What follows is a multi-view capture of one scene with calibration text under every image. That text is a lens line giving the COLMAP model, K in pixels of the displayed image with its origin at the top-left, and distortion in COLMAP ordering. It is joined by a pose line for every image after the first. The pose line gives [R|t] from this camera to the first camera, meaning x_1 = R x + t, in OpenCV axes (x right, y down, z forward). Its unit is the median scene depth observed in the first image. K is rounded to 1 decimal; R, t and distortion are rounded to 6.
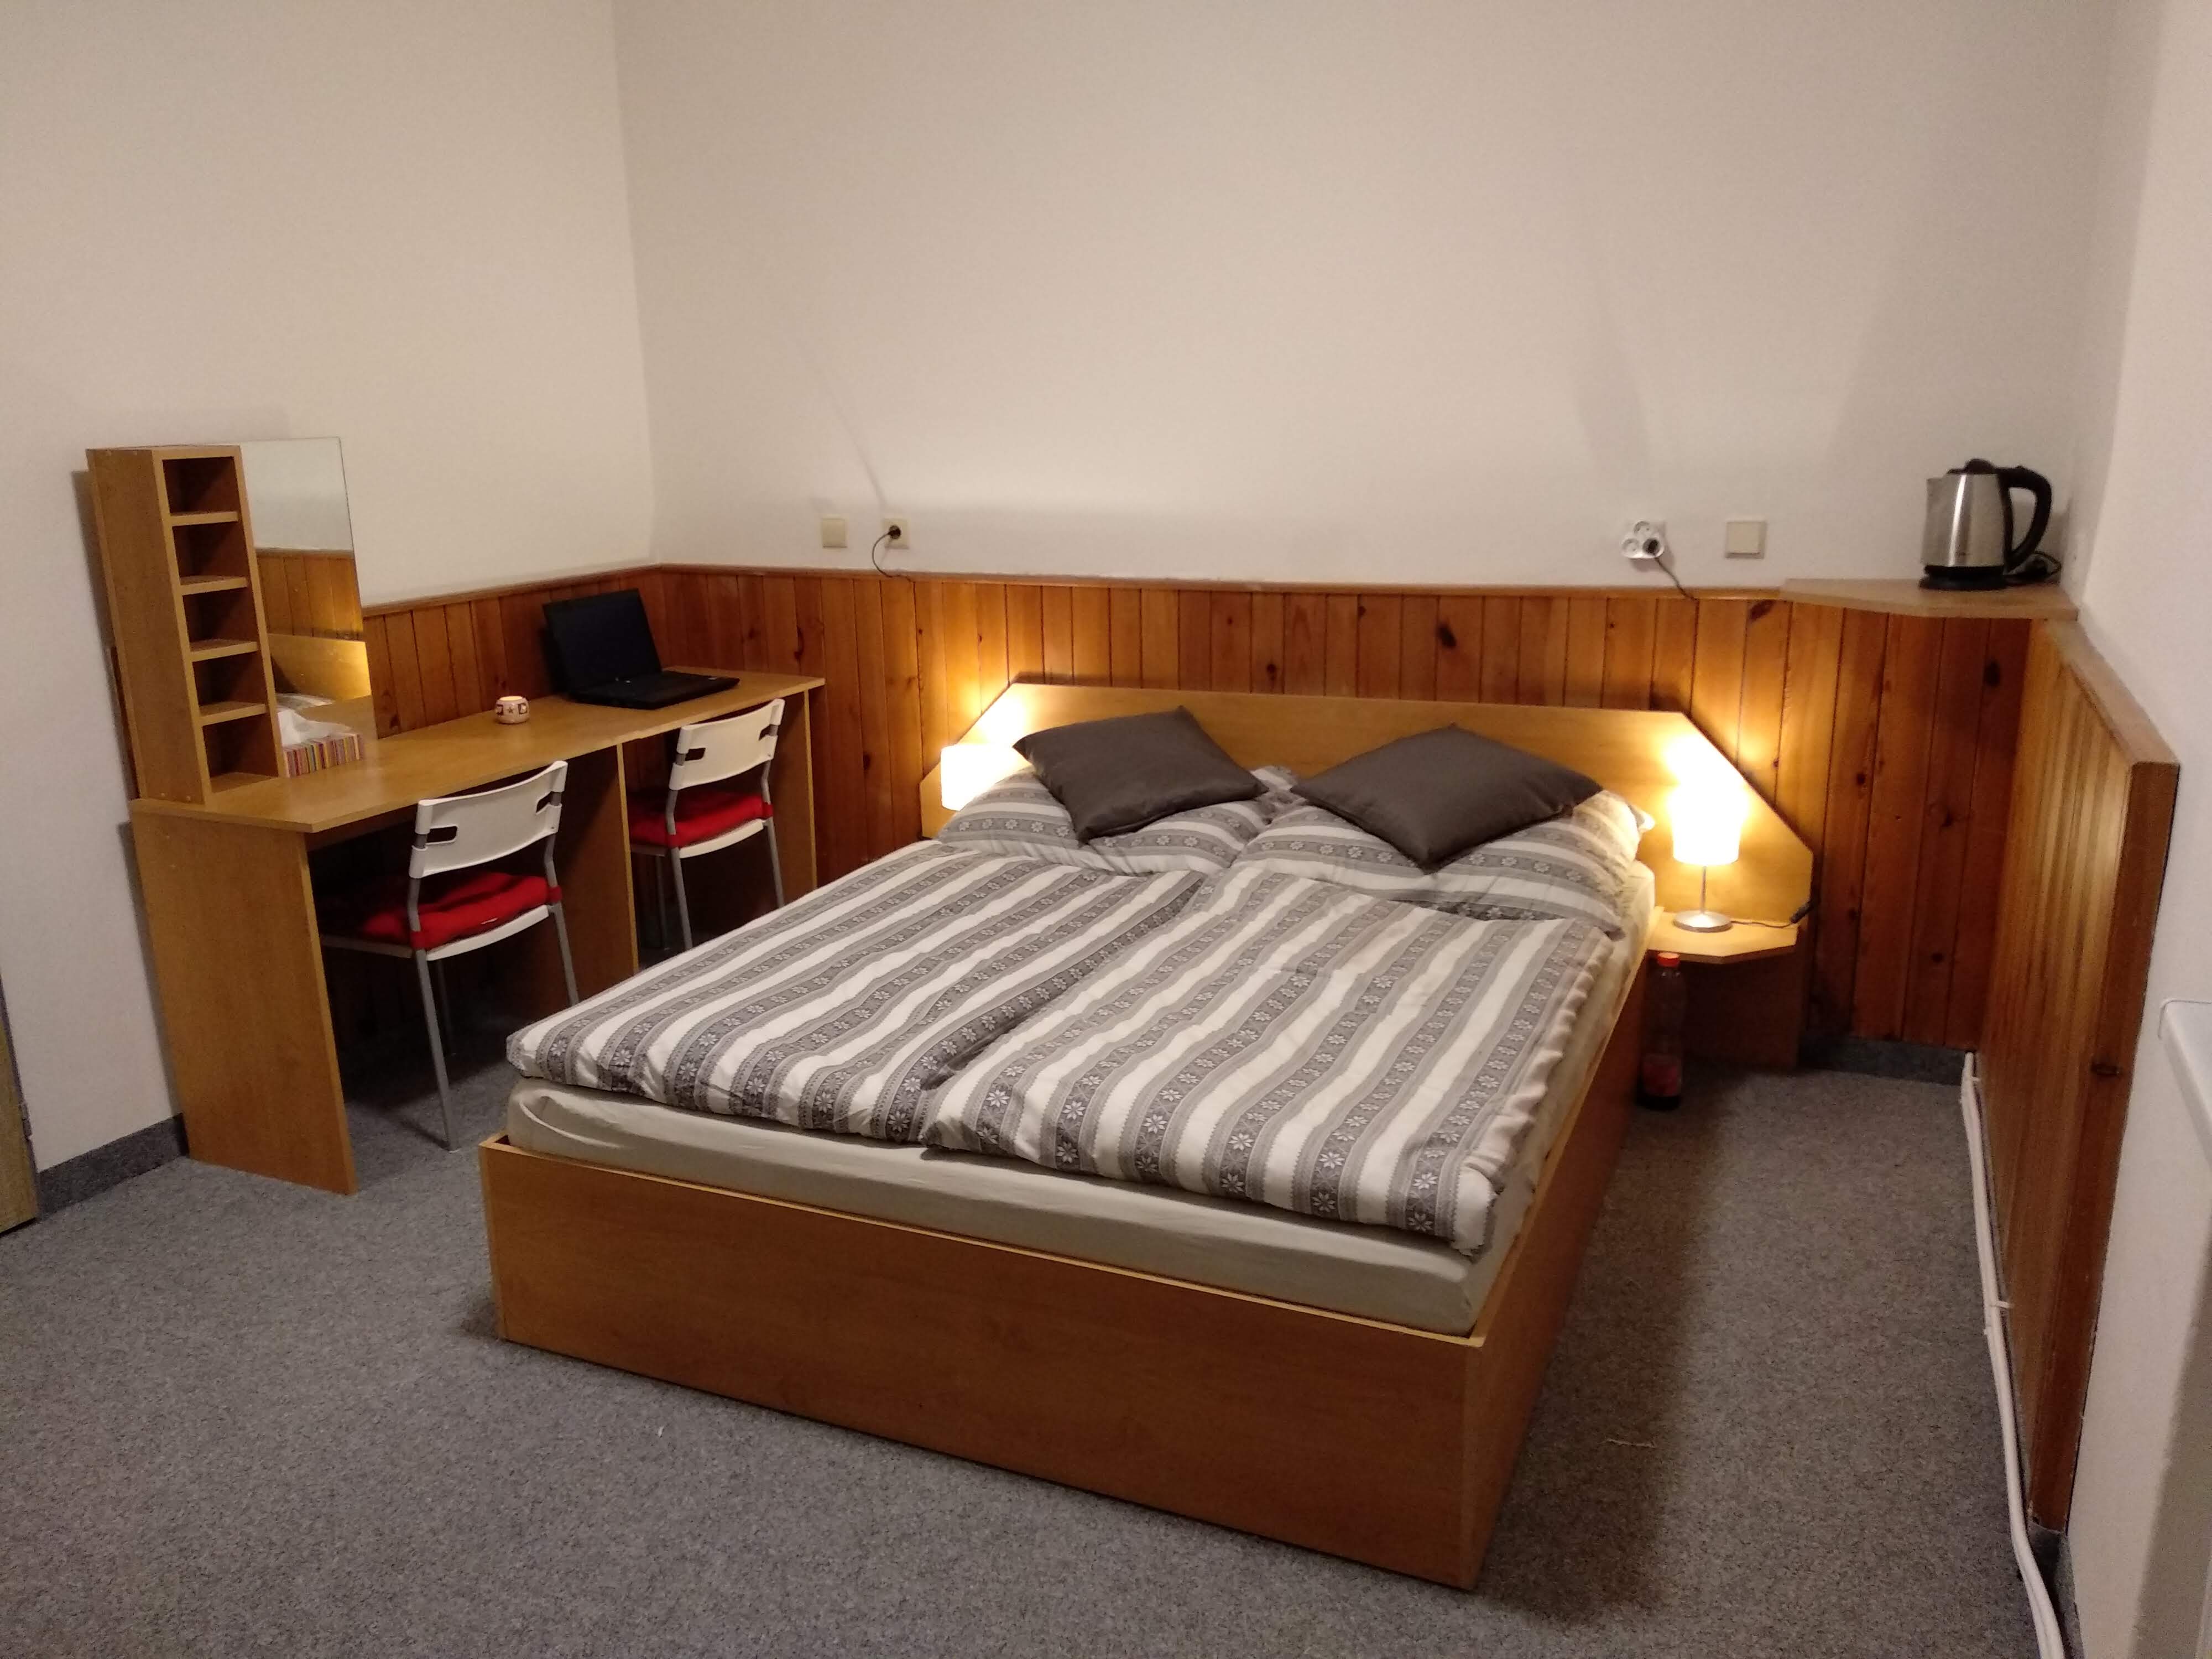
lens RADIAL K [[1754.1, 0, 1106.0], [0, 1754.1, 829.5], [0, 0, 1]] dist [0.127244, -0.004640]
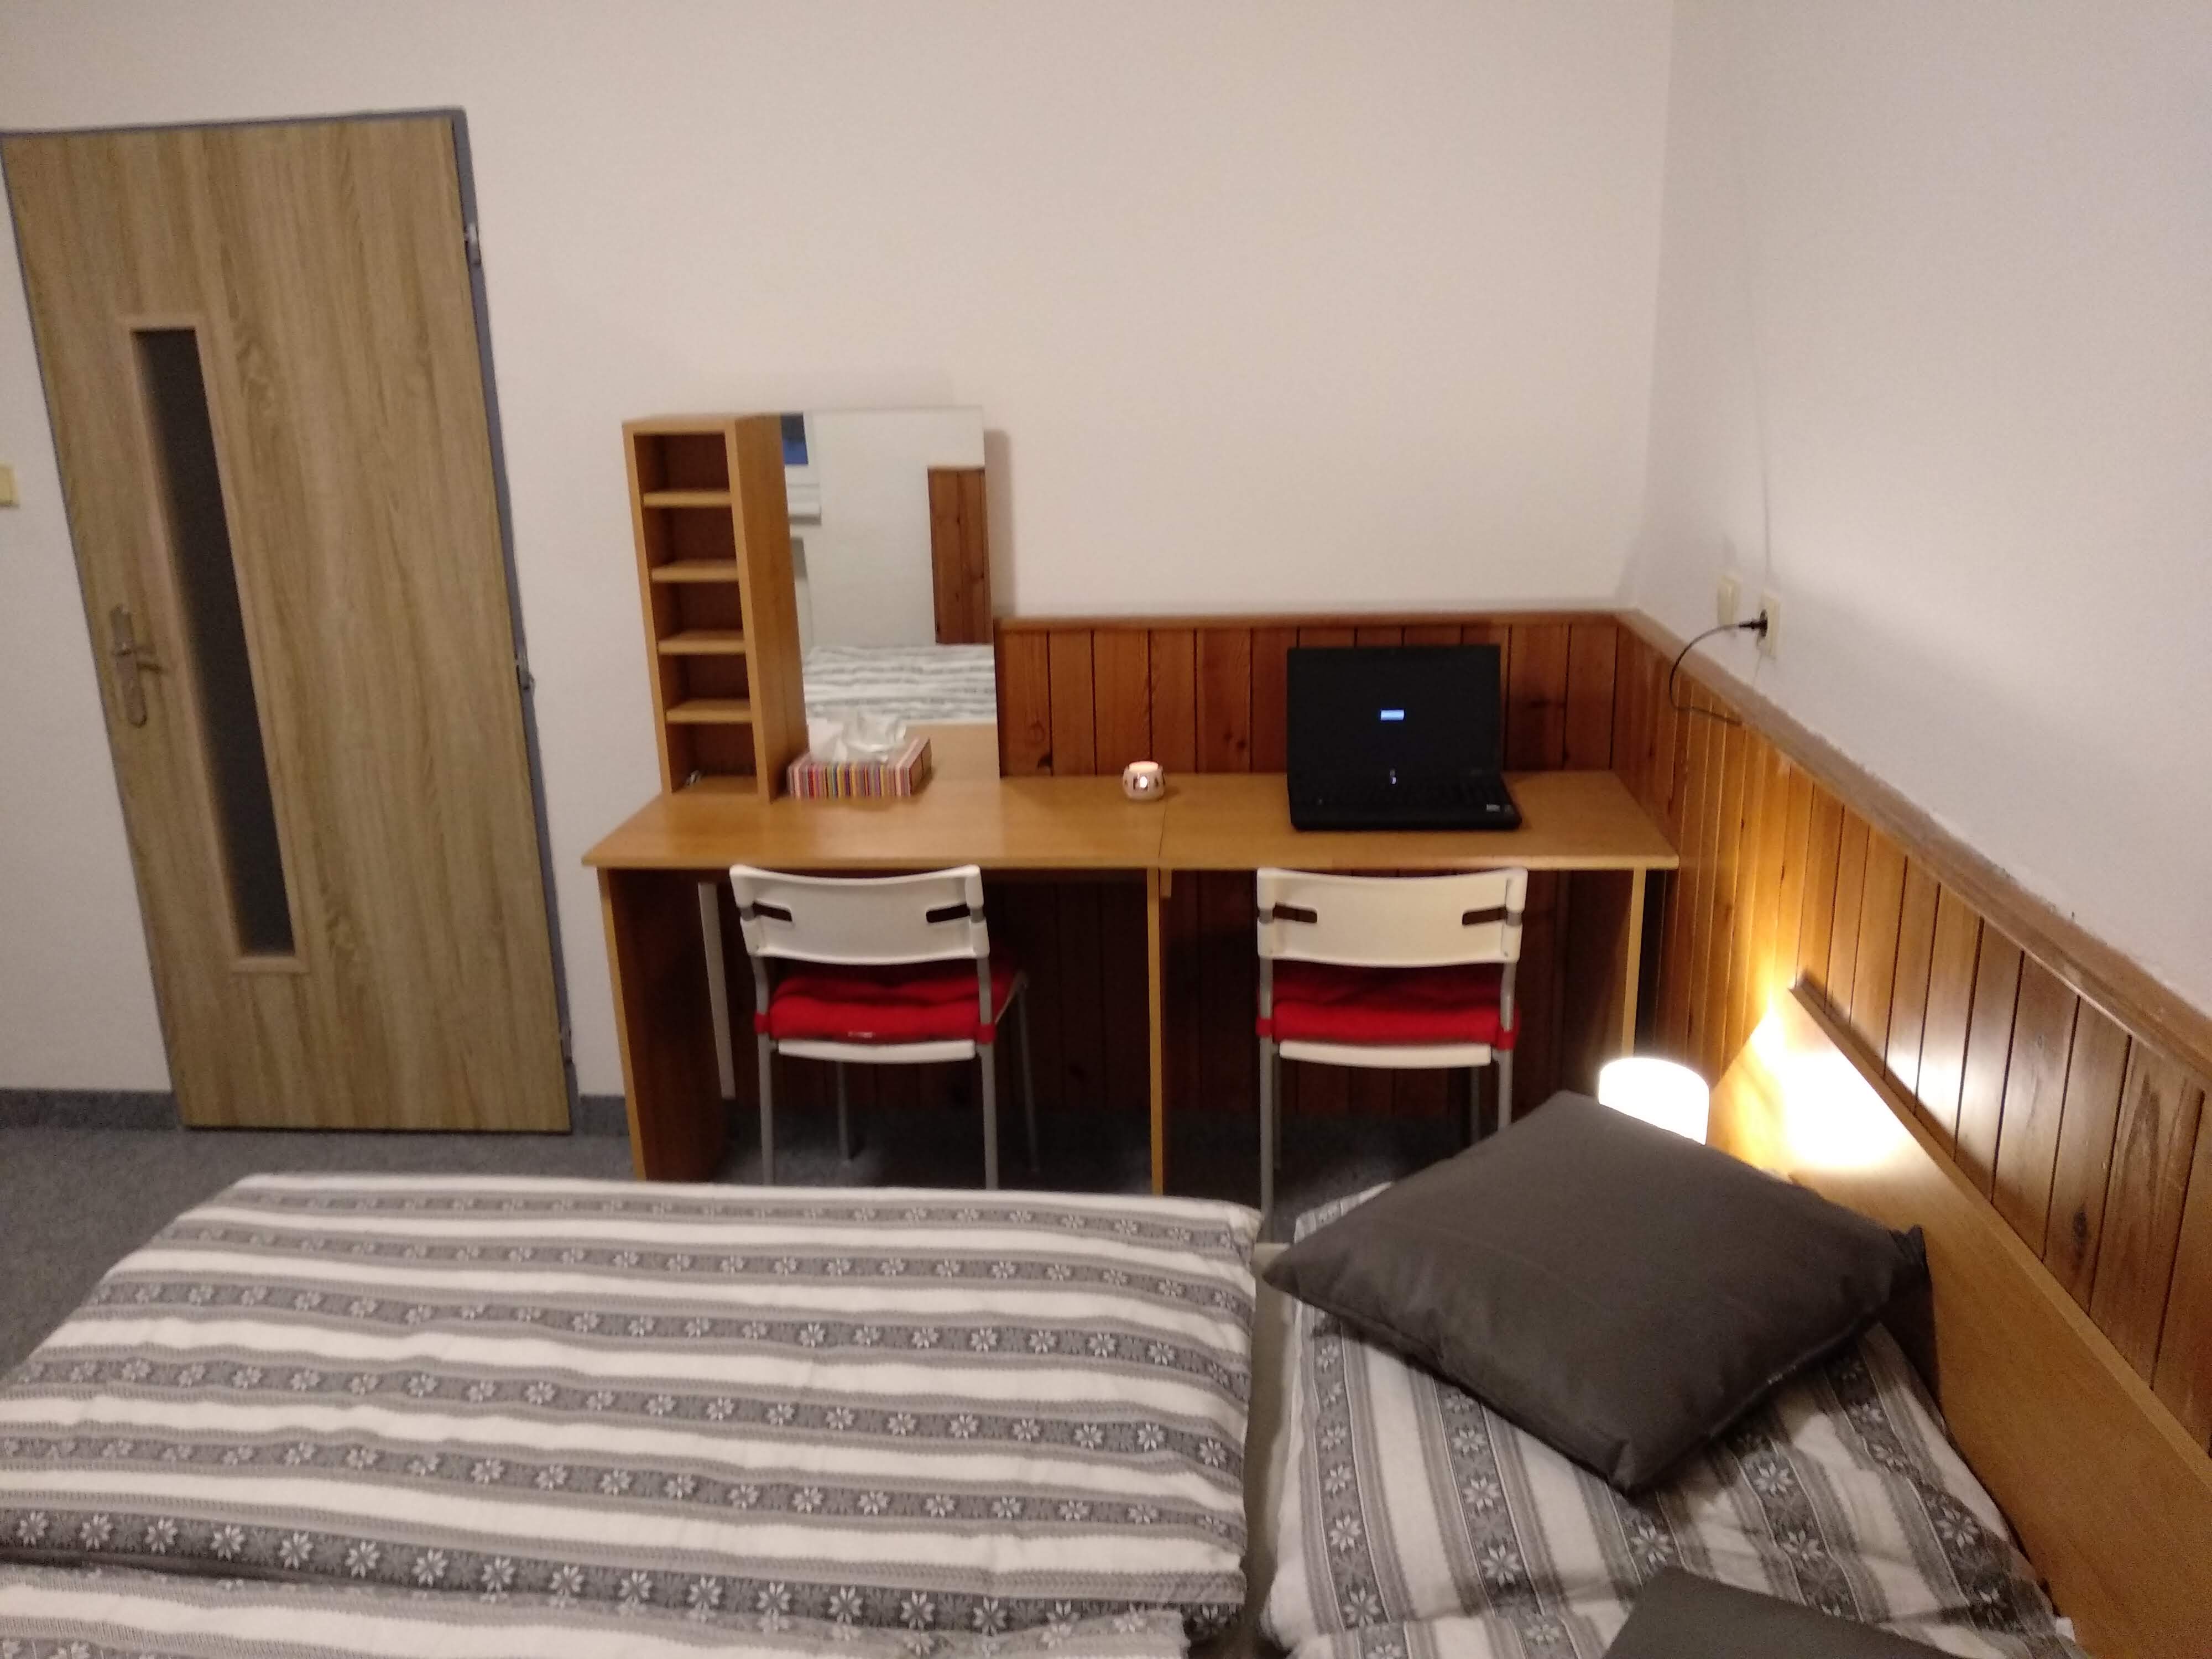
lens RADIAL K [[1715.0, 0, 1106.0], [0, 1715.0, 829.5], [0, 0, 1]] dist [-0.000555, -0.006733]
pose [[0.342340, 0.267392, -0.900725, 0.296114], [-0.229332, 0.953435, 0.195877, -0.177957], [0.911159, 0.139508, 0.387721, 0.693296]]
